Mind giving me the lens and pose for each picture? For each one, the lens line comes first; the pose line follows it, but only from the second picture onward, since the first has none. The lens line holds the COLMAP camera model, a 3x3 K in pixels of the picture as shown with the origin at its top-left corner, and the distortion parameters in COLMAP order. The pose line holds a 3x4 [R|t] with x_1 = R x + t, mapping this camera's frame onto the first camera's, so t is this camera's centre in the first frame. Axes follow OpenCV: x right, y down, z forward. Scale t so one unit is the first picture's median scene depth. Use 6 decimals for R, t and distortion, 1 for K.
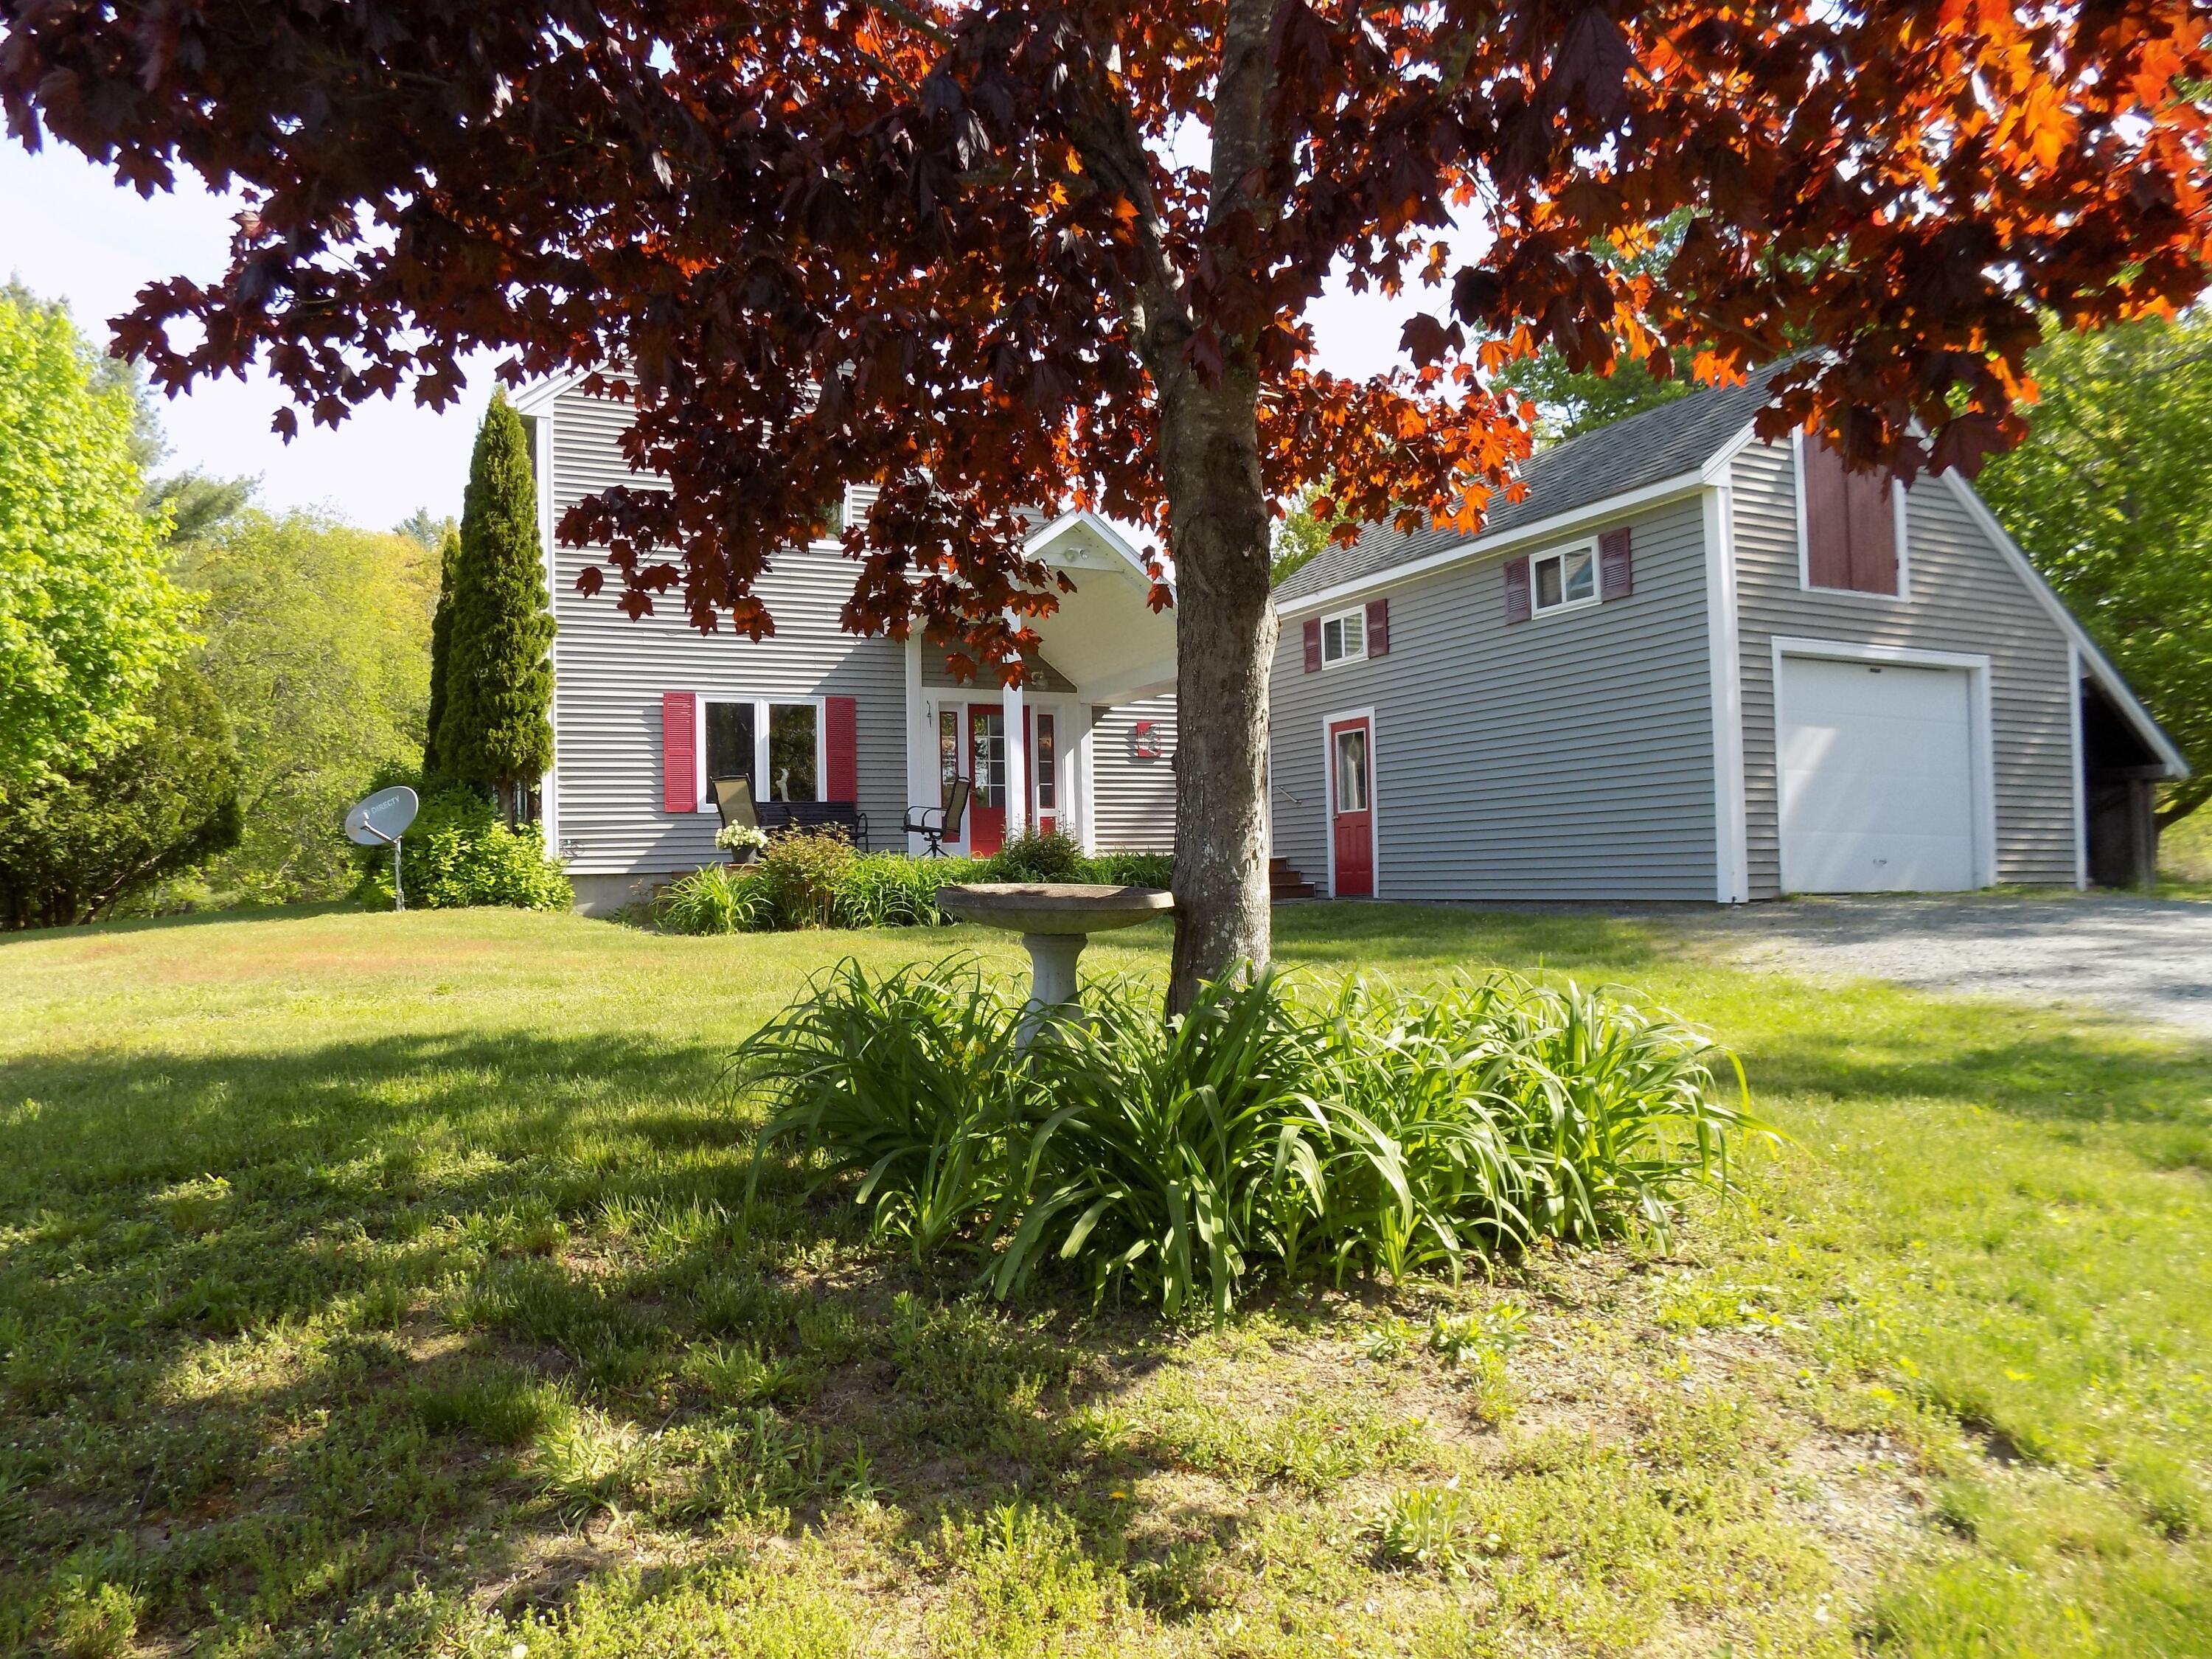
lens RADIAL K [[1493.2, 0, 1110.9], [0, 1493.2, 829.4], [0, 0, 1]] dist [-0.036778, 0.004947]
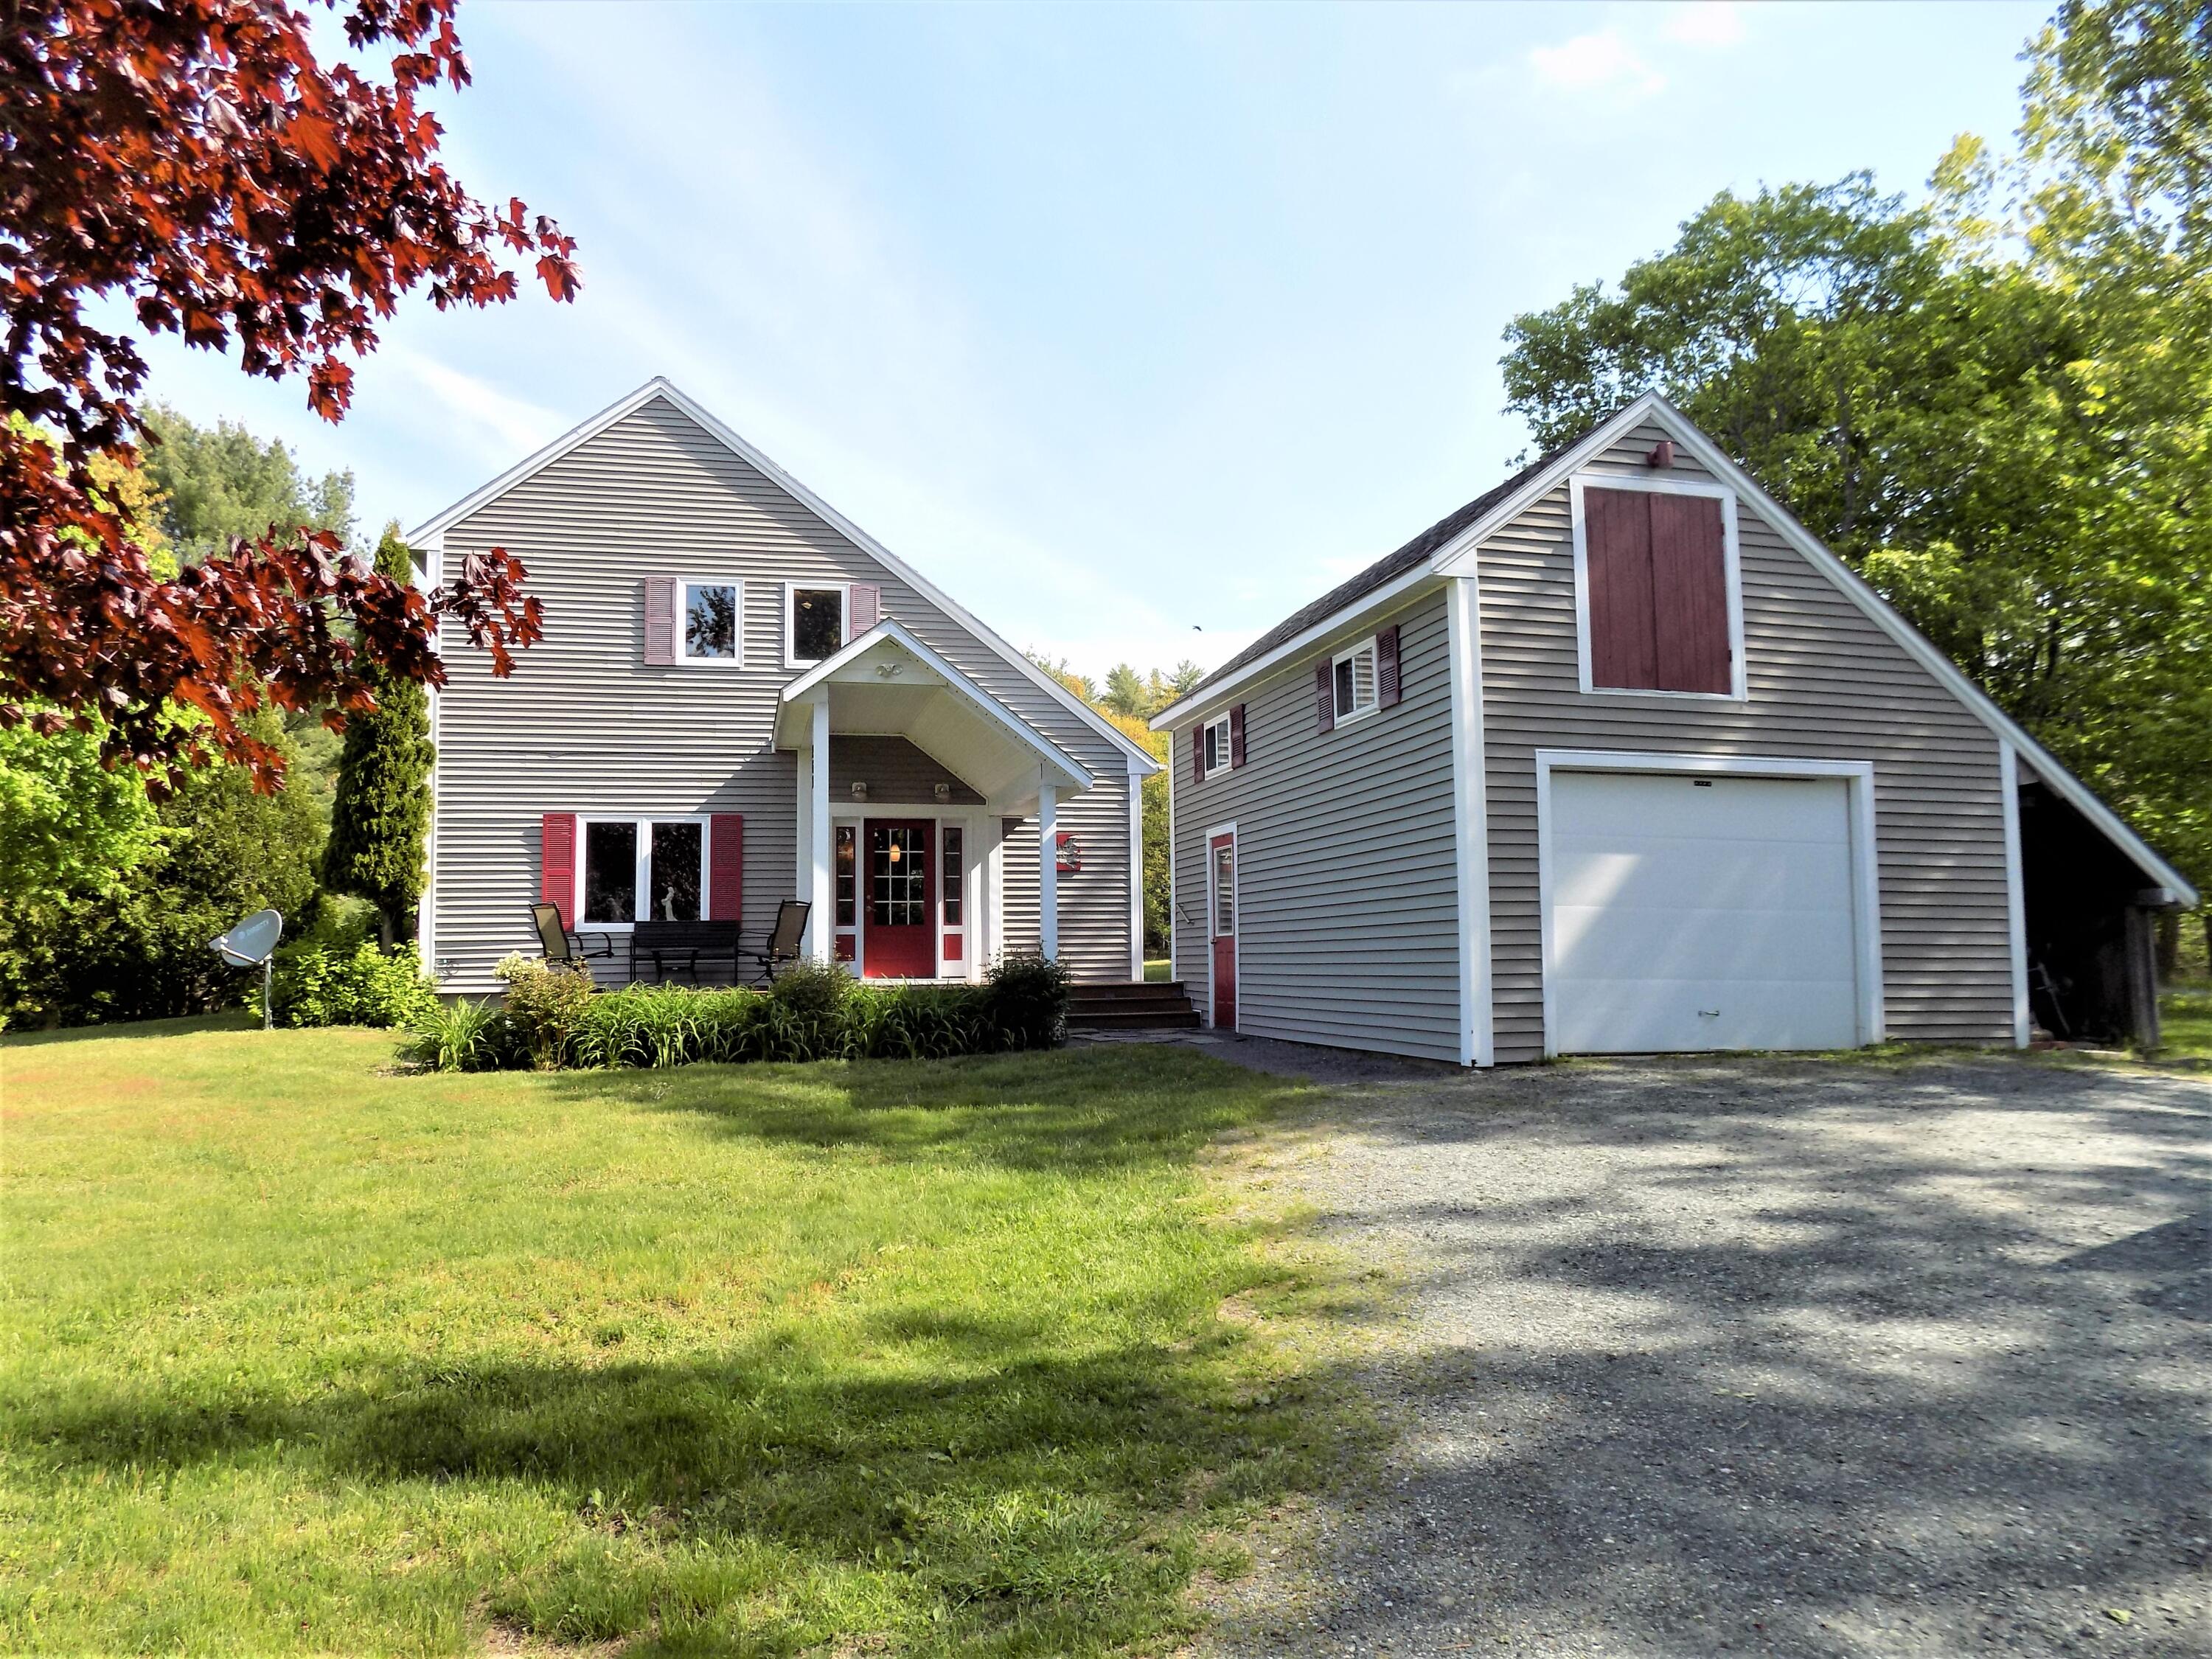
lens RADIAL K [[1493.2, 0, 1105.6], [0, 1493.2, 838.8], [0, 0, 1]] dist [-0.036778, 0.004947]
pose [[0.978912, -0.007858, -0.204132, 0.302918], [-0.001316, 0.998997, -0.044766, -0.032514], [0.204278, 0.044090, 0.977919, 0.095404]]
